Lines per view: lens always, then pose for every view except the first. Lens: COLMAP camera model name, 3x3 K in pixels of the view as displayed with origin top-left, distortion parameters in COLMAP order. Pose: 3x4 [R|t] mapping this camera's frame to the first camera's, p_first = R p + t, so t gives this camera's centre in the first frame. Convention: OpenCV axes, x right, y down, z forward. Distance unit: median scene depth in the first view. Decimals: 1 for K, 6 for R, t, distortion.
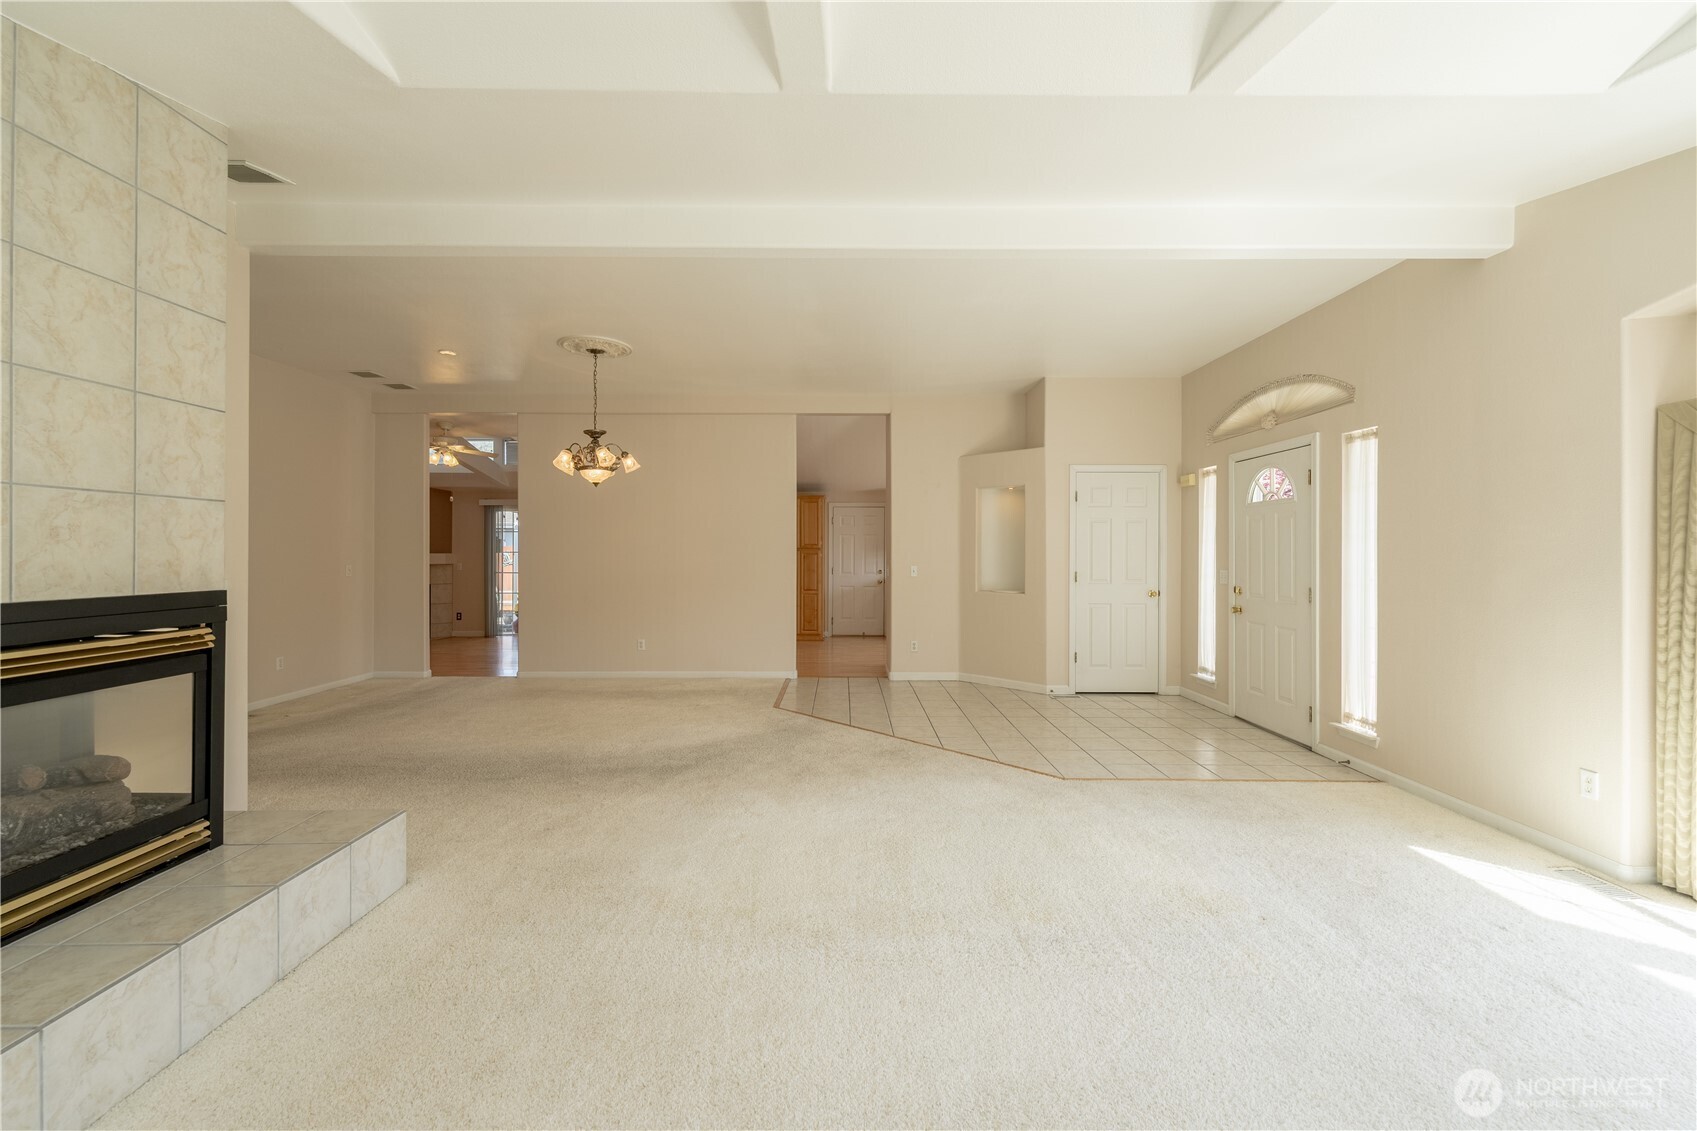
lens RADIAL K [[695.6, 0, 850.2], [0, 695.6, 552.3], [0, 0, 1]] dist [-0.000475, -0.000085]
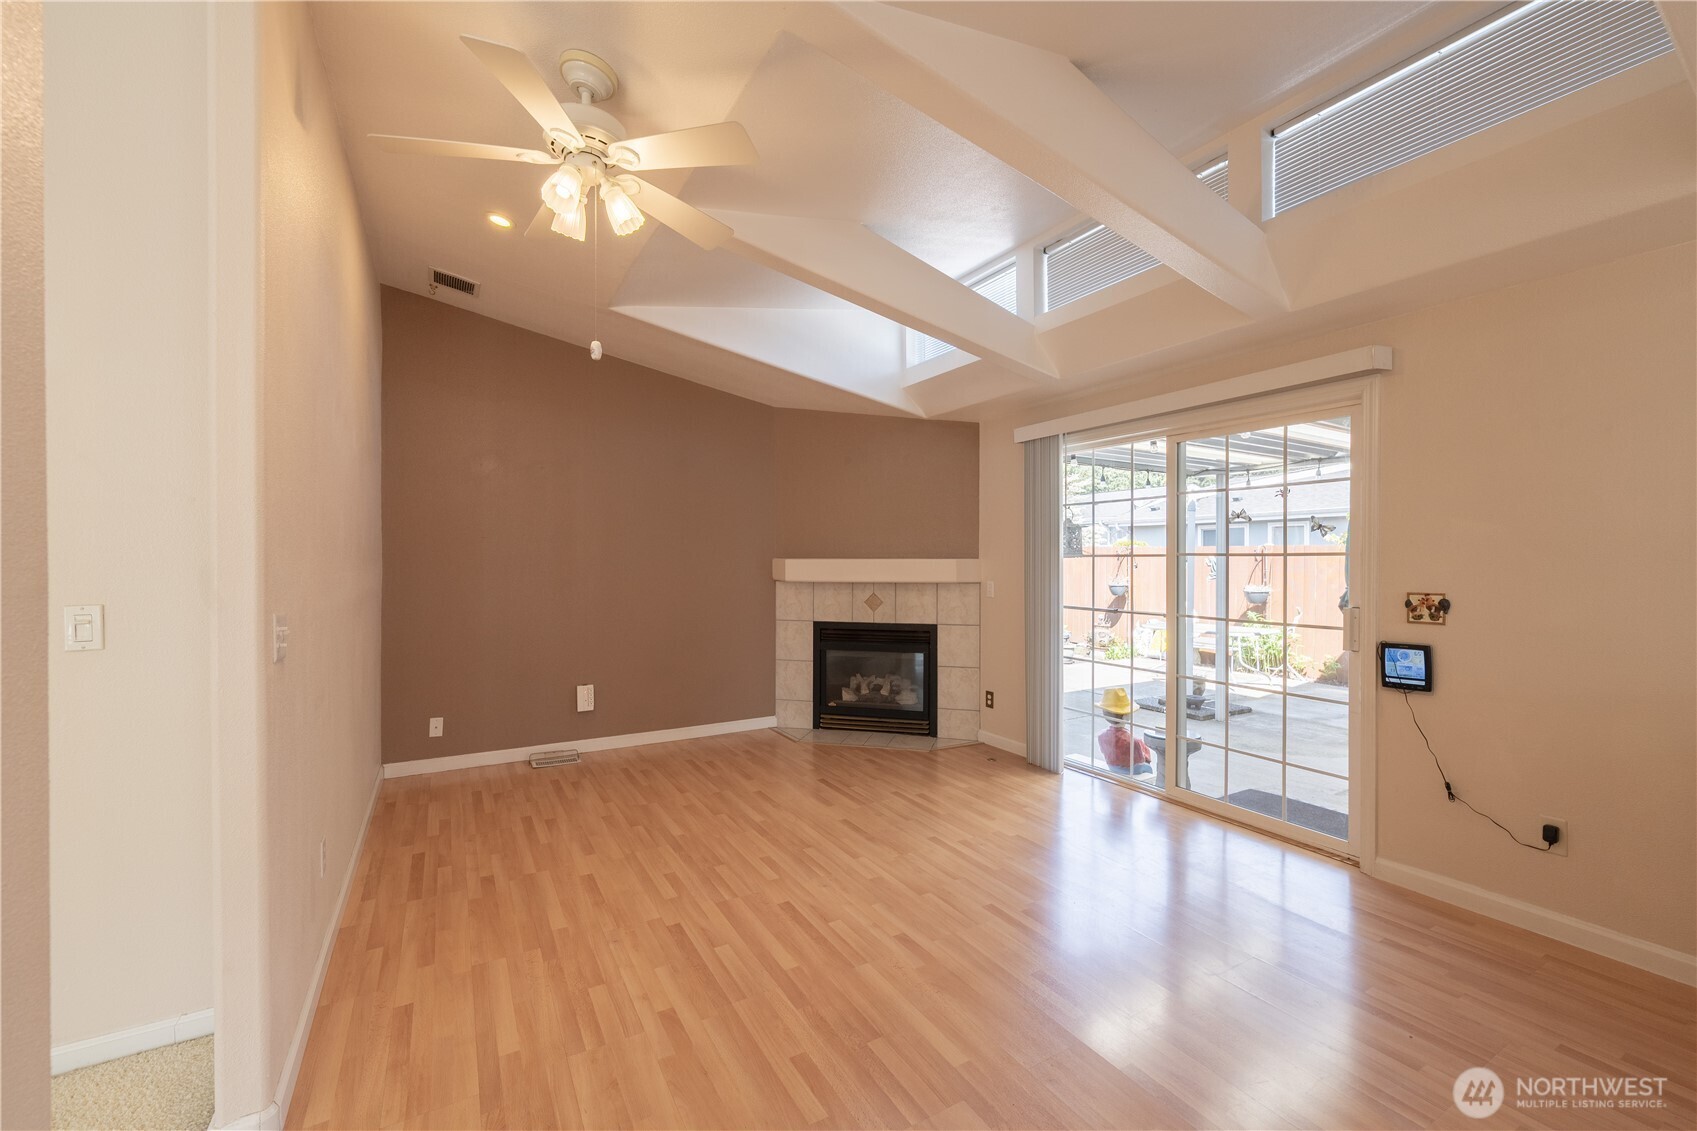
lens RADIAL K [[664.0, 0, 842.8], [0, 664.0, 561.1], [0, 0, 1]] dist [-0.031305, -0.000021]
pose [[0.487390, 0.003200, -0.873179, -0.237524], [0.003210, 0.999980, 0.005457, 0.000411], [0.873179, -0.005462, 0.487370, 0.712838]]
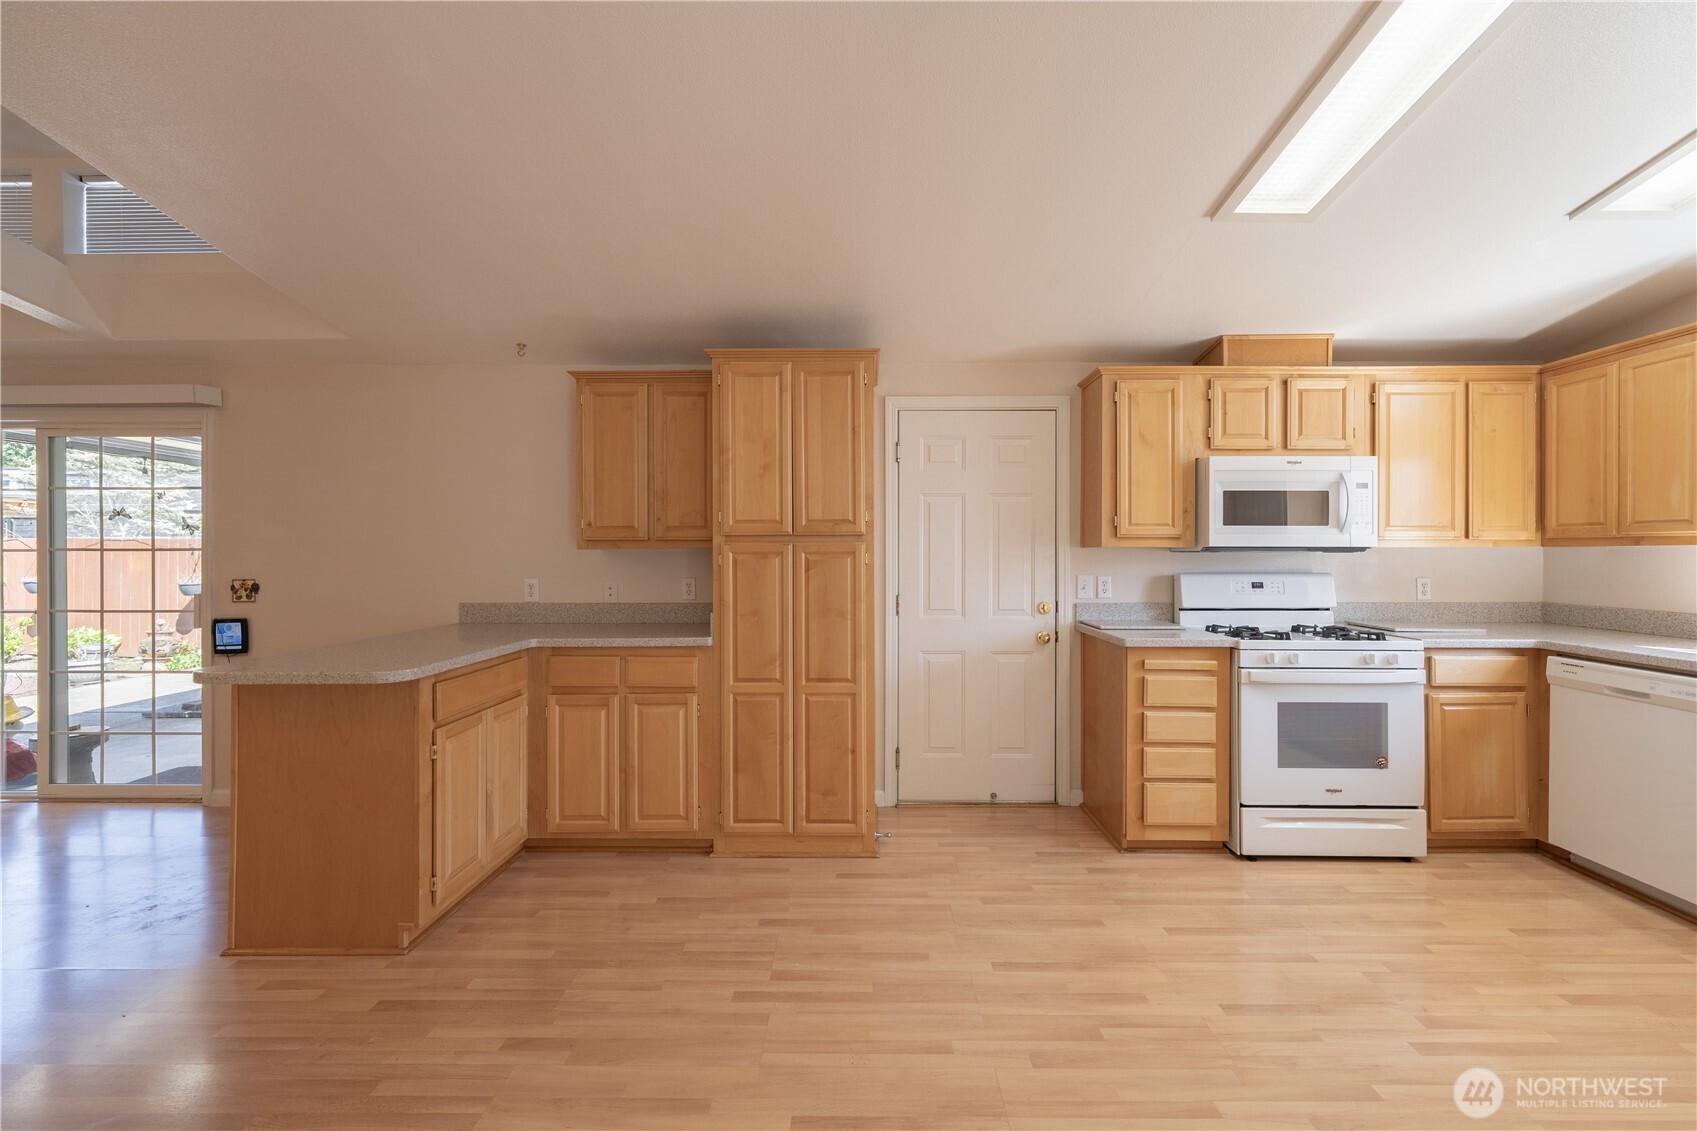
lens RADIAL K [[695.6, 0, 850.2], [0, 695.6, 552.3], [0, 0, 1]] dist [-0.000475, -0.000085]
pose [[0.999728, -0.002600, -0.023160, -0.040383], [0.002770, 0.999969, 0.007308, -0.000619], [0.023140, -0.007370, 0.999705, 0.683524]]
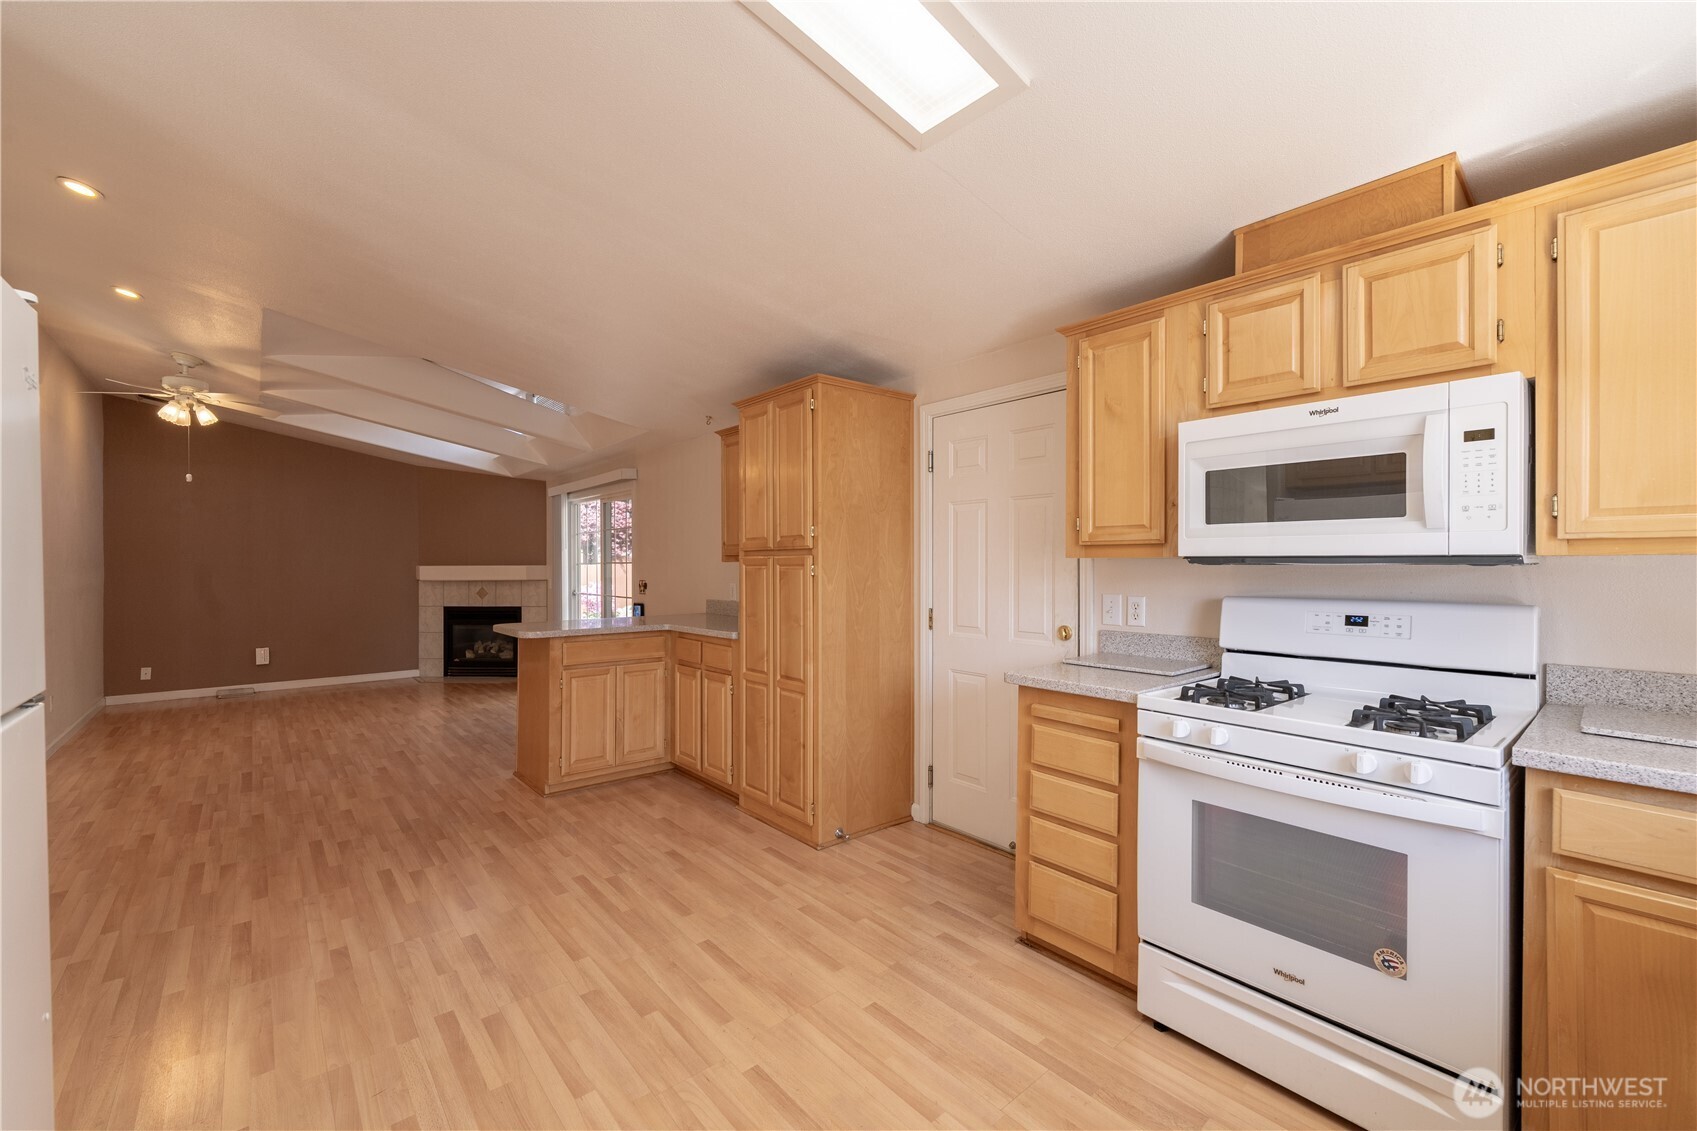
lens RADIAL K [[693.1, 0, 848.5], [0, 693.1, 565.5], [0, 0, 1]] dist [0.000731, -0.000044]
pose [[0.636302, -0.000784, -0.771440, 0.198225], [0.008826, 0.999941, 0.006263, -0.000034], [0.771390, -0.010794, 0.636272, 0.782289]]
